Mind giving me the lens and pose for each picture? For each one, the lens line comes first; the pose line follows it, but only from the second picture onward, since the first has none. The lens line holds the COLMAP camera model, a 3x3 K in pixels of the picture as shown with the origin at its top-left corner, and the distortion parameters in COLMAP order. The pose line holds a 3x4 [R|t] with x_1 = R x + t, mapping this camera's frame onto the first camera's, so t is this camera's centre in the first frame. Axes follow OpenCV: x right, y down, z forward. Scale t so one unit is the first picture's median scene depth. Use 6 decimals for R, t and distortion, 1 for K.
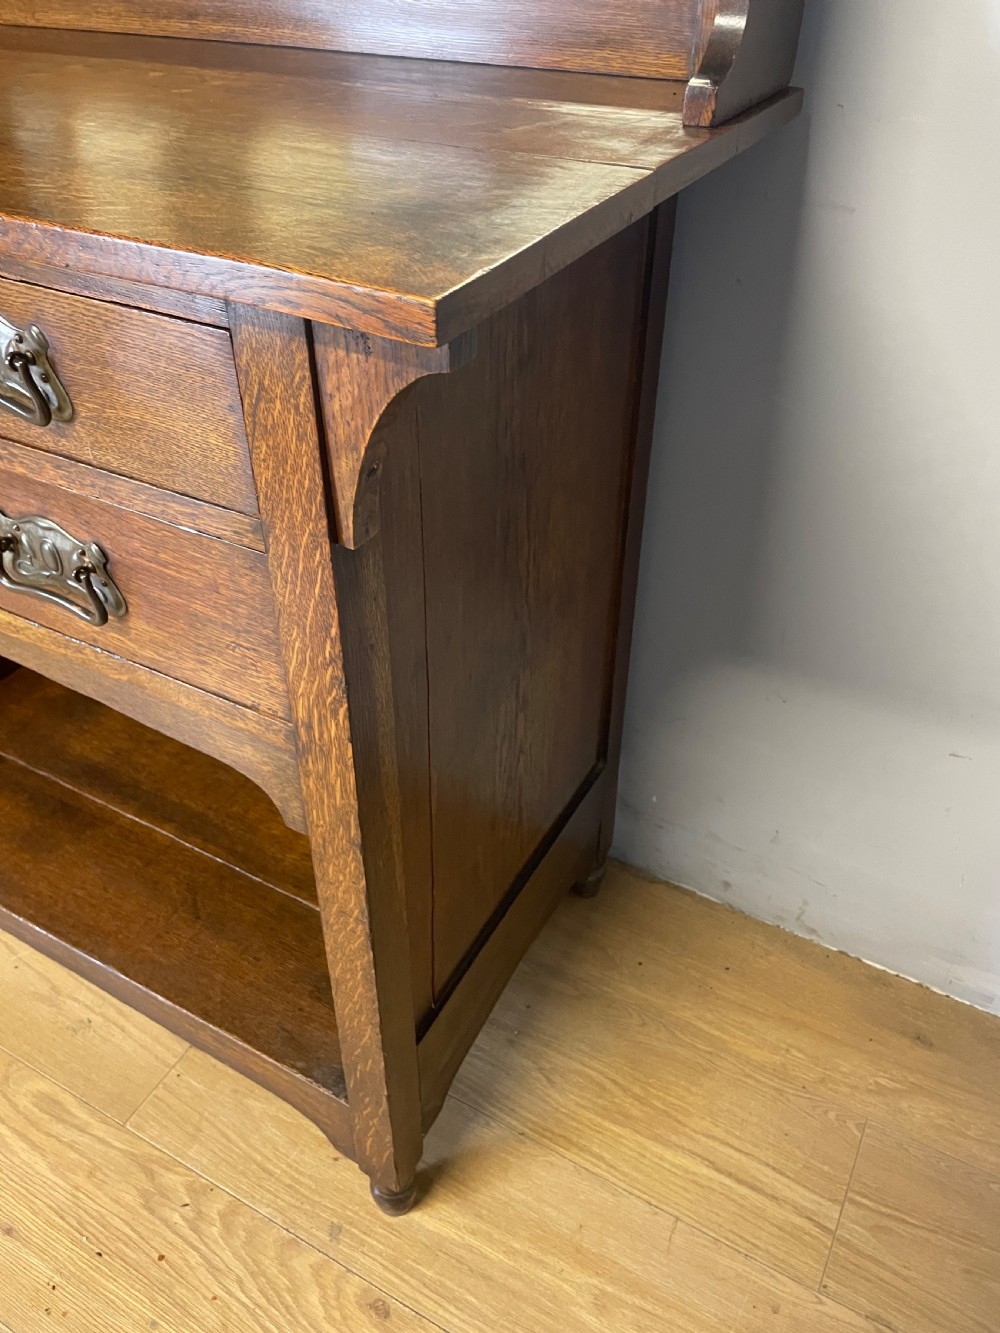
lens RADIAL K [[1012.0, 0, 500.5], [0, 1012.0, 656.8], [0, 0, 1]] dist [0.094759, -0.124474]
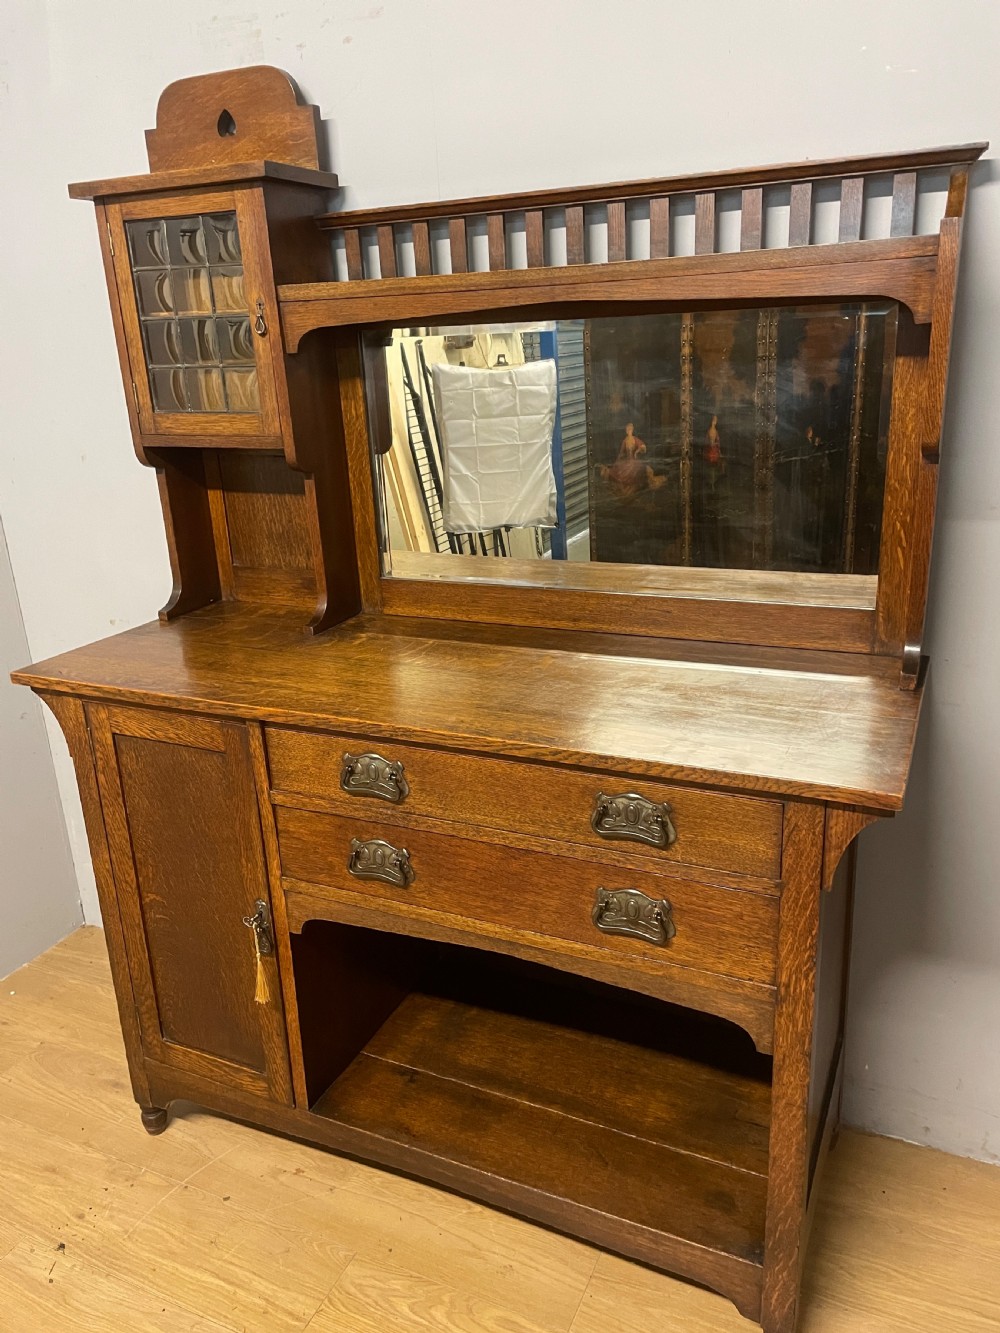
lens RADIAL K [[1009.7, 0, 499.0], [0, 1009.7, 661.1], [0, 0, 1]] dist [0.096947, -0.126244]
pose [[0.996496, -0.064324, 0.053456, -0.517652], [0.078672, 0.937832, -0.338056, 0.066227], [-0.028388, 0.341077, 0.939606, -0.691089]]
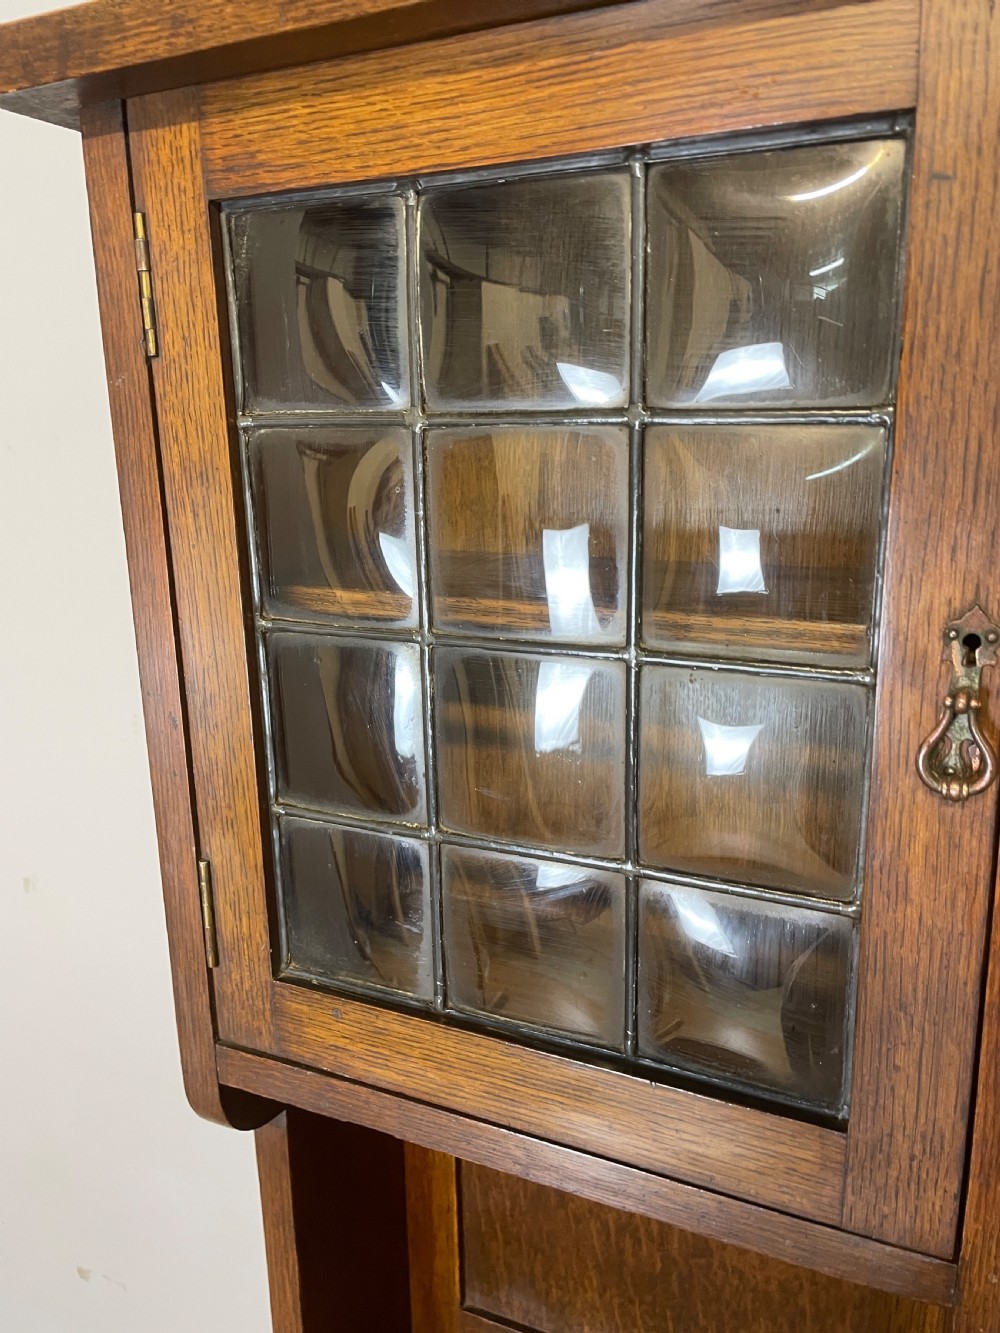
lens RADIAL K [[1012.0, 0, 513.0], [0, 1012.0, 663.0], [0, 0, 1]] dist [0.094759, -0.124474]
pose [[0.996915, -0.036621, 0.069428, -0.930824], [0.062478, 0.905638, -0.419423, -0.950692], [-0.047516, 0.422467, 0.905132, 0.429162]]
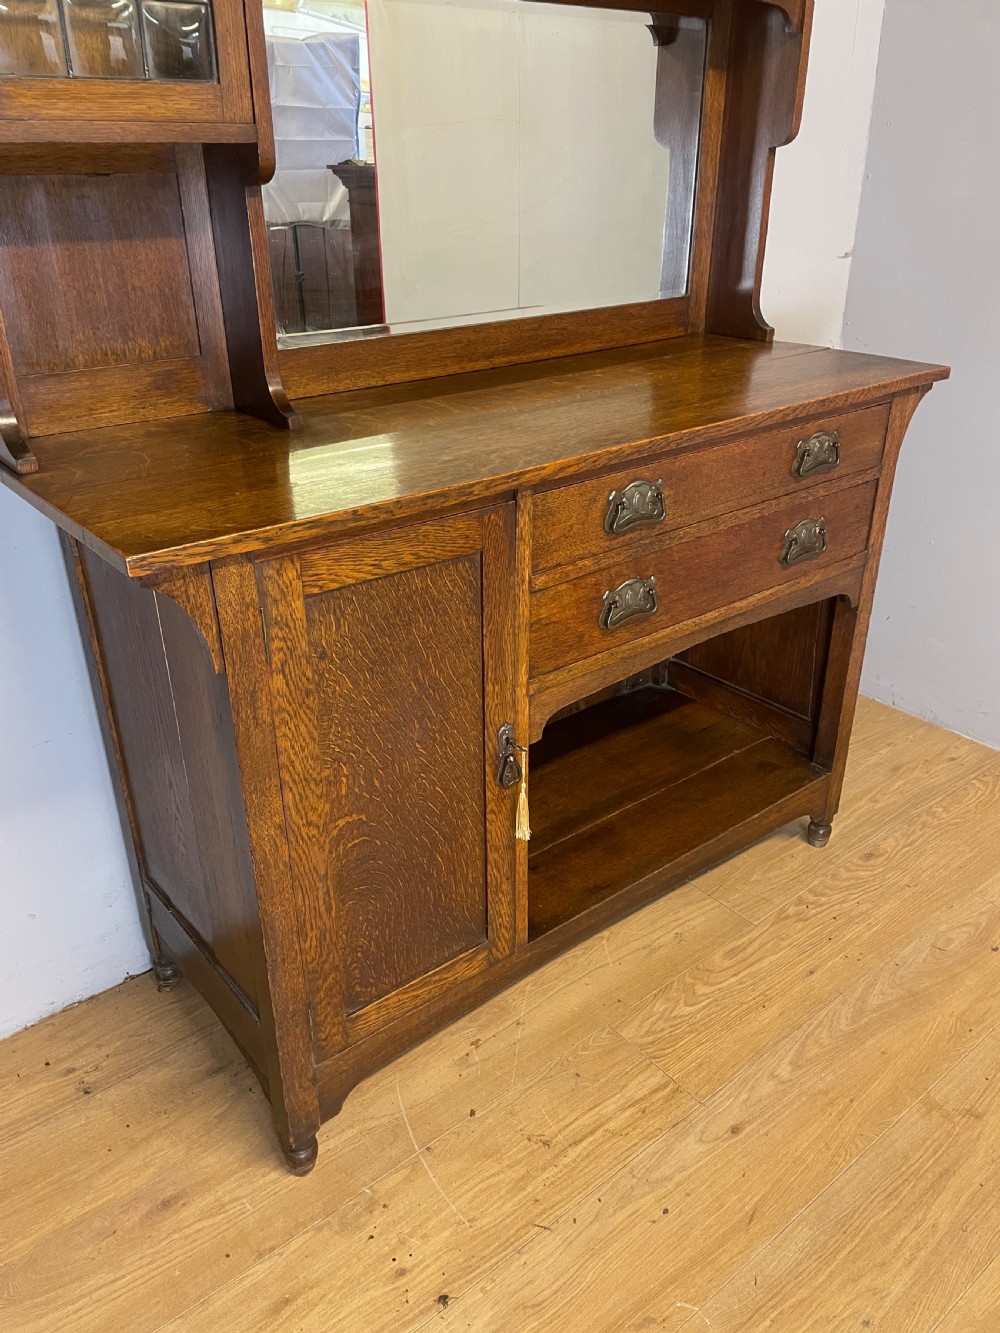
lens RADIAL K [[1009.7, 0, 493.3], [0, 1009.7, 669.7], [0, 0, 1]] dist [0.096947, -0.126244]
pose [[0.378915, -0.421314, 0.823965, -1.897875], [0.573210, 0.805849, 0.148450, -0.418571], [-0.726536, 0.416055, 0.546850, 0.232570]]
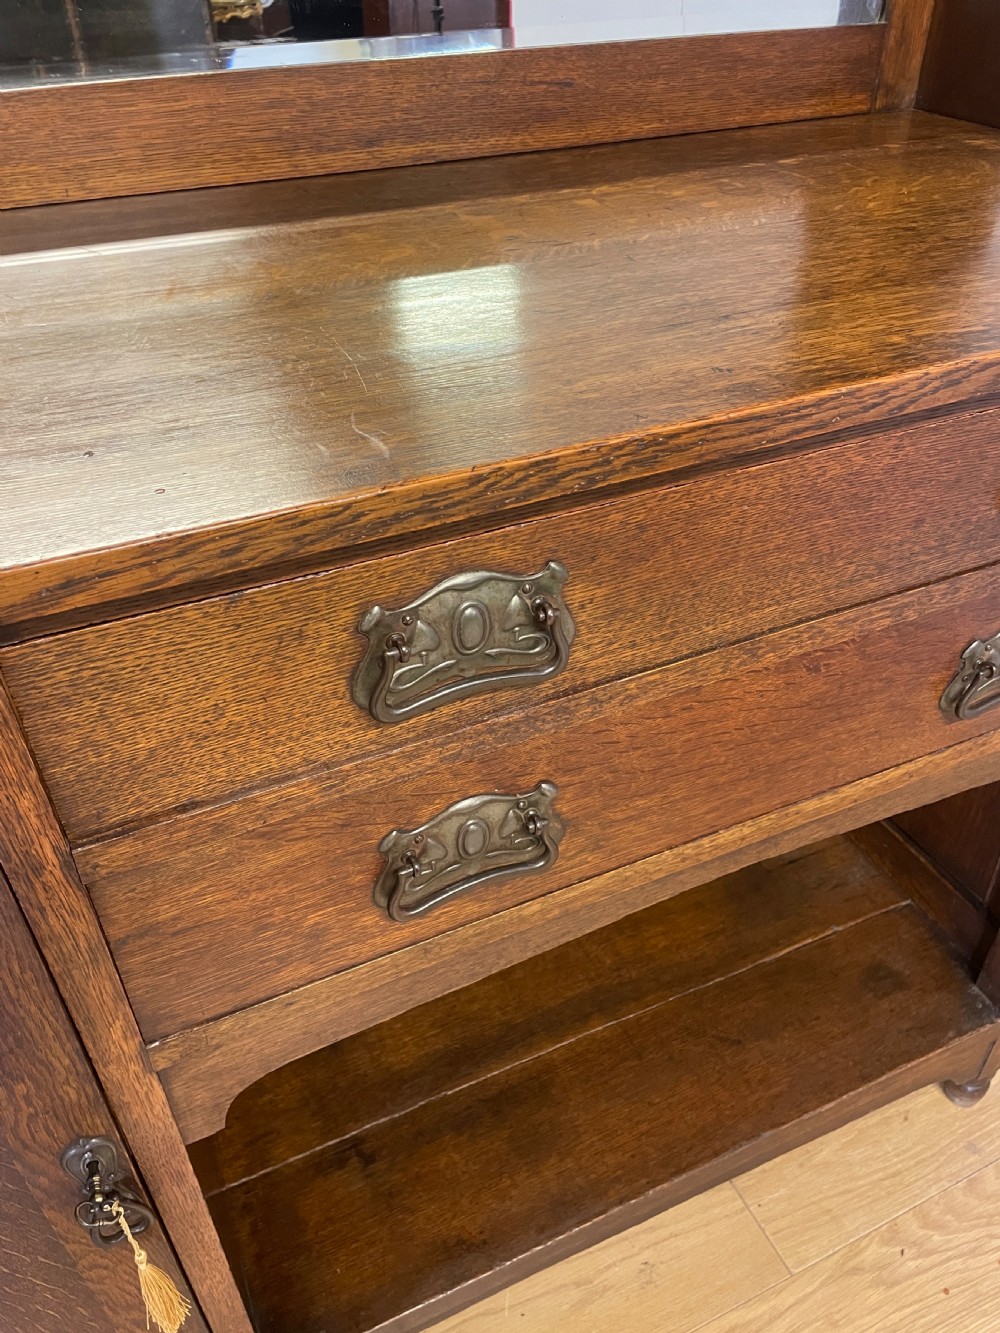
lens RADIAL K [[1012.0, 0, 492.9], [0, 1012.0, 680.5], [0, 0, 1]] dist [0.094759, -0.124474]
pose [[0.590048, -0.500736, 0.633330, -0.926633], [0.503180, 0.841532, 0.196557, -0.354115], [-0.631390, 0.202701, 0.748504, 0.388640]]
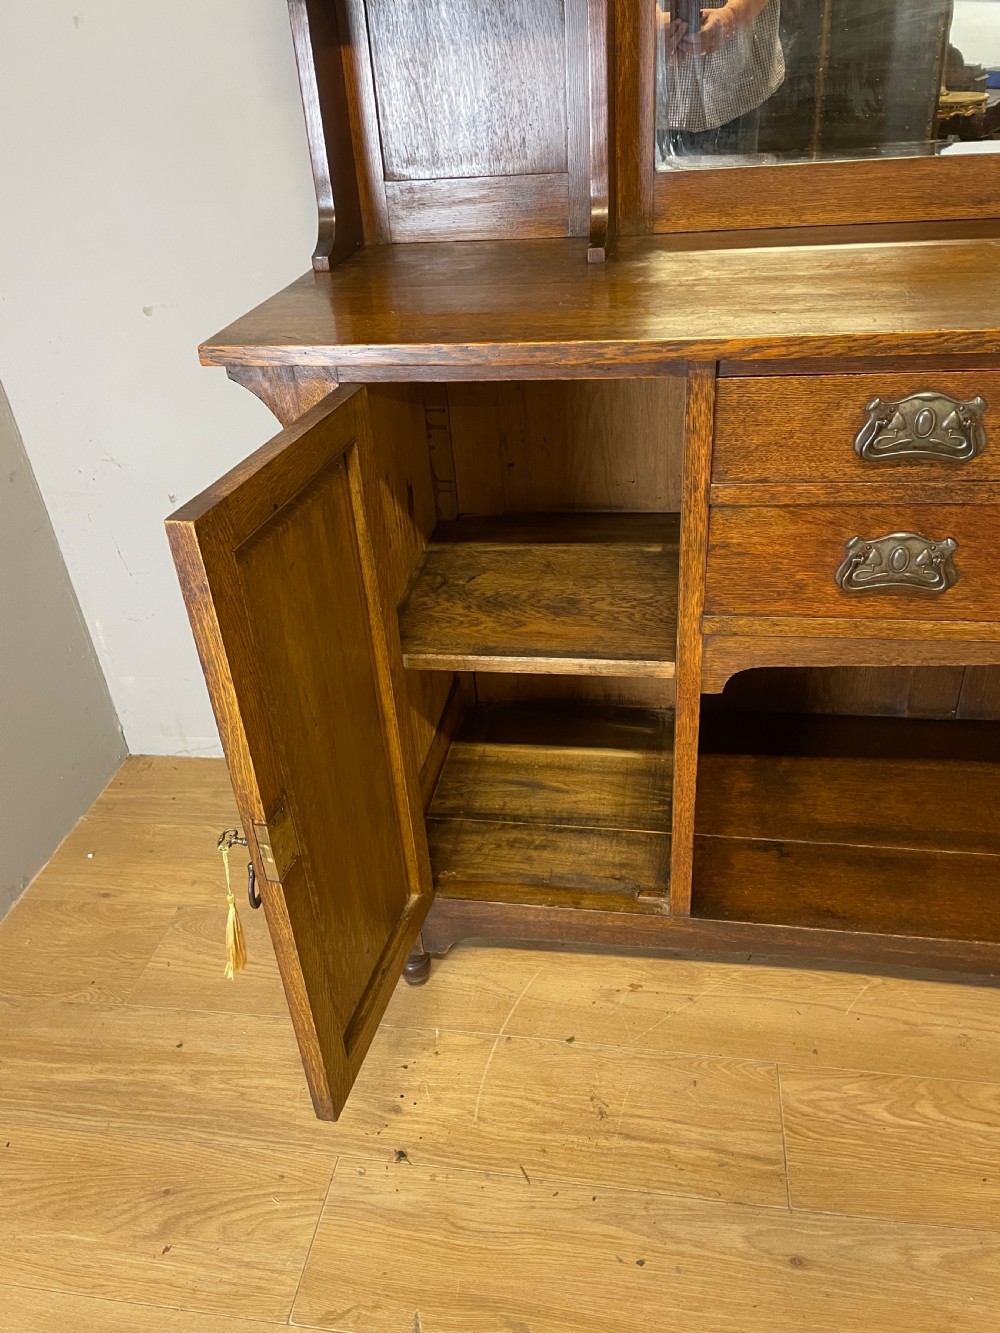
lens RADIAL K [[1009.7, 0, 500.0], [0, 1009.7, 672.7], [0, 0, 1]] dist [0.096947, -0.126244]
pose [[0.938732, -0.234068, 0.252970, -1.280549], [0.259015, 0.963348, -0.069798, -0.105486], [-0.227360, 0.131045, 0.964953, -0.047244]]
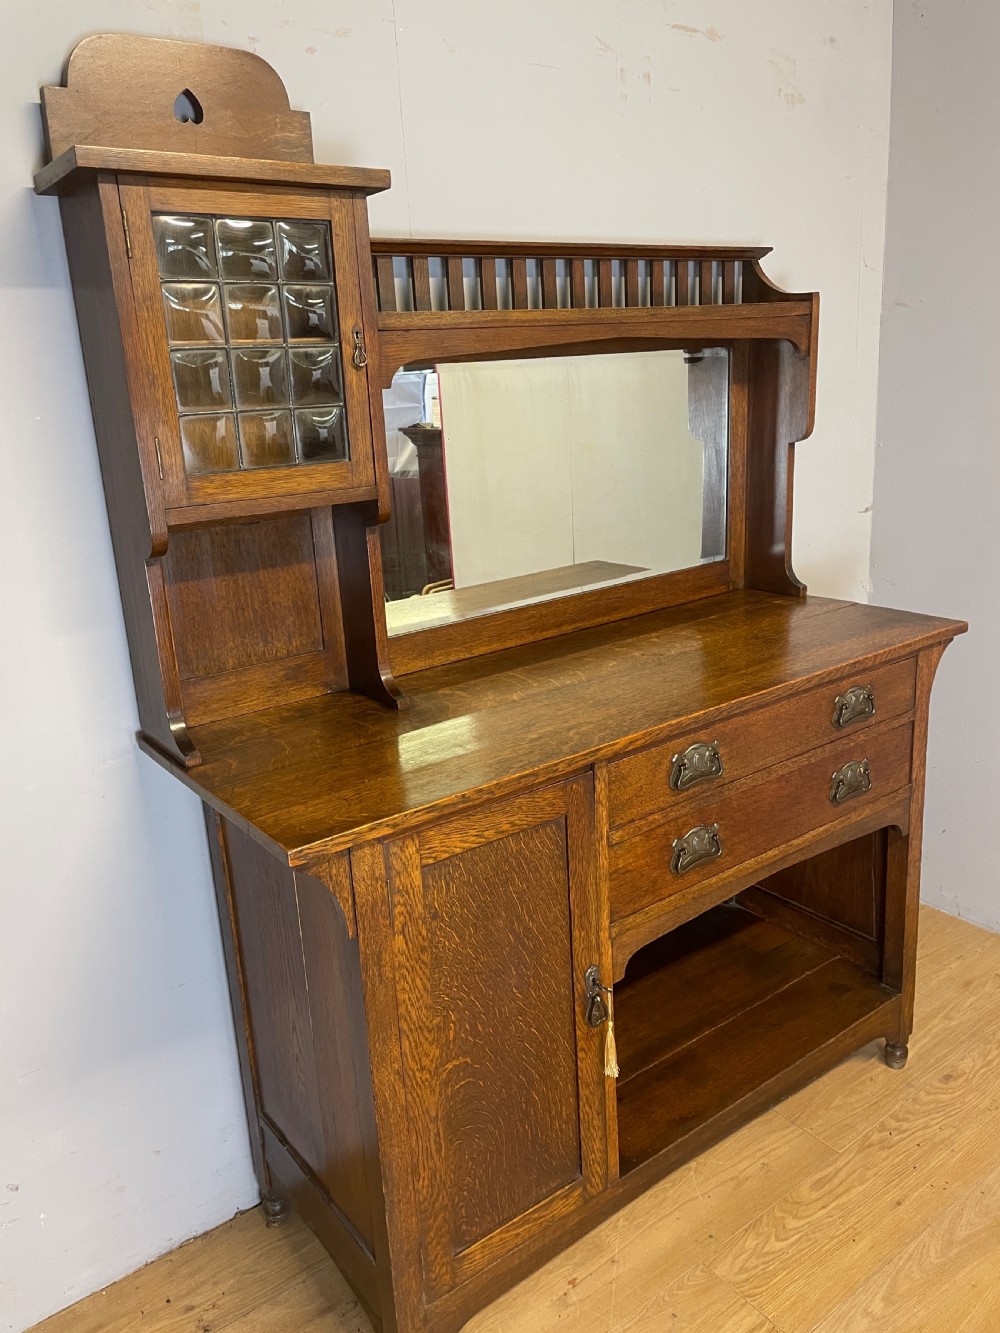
lens RADIAL K [[1012.0, 0, 490.8], [0, 1012.0, 658.7], [0, 0, 1]] dist [0.094759, -0.124474]
pose [[0.416227, -0.272420, 0.867492, -2.058388], [0.600786, 0.798530, -0.037496, -0.544602], [-0.682504, 0.536784, 0.496036, 0.098116]]
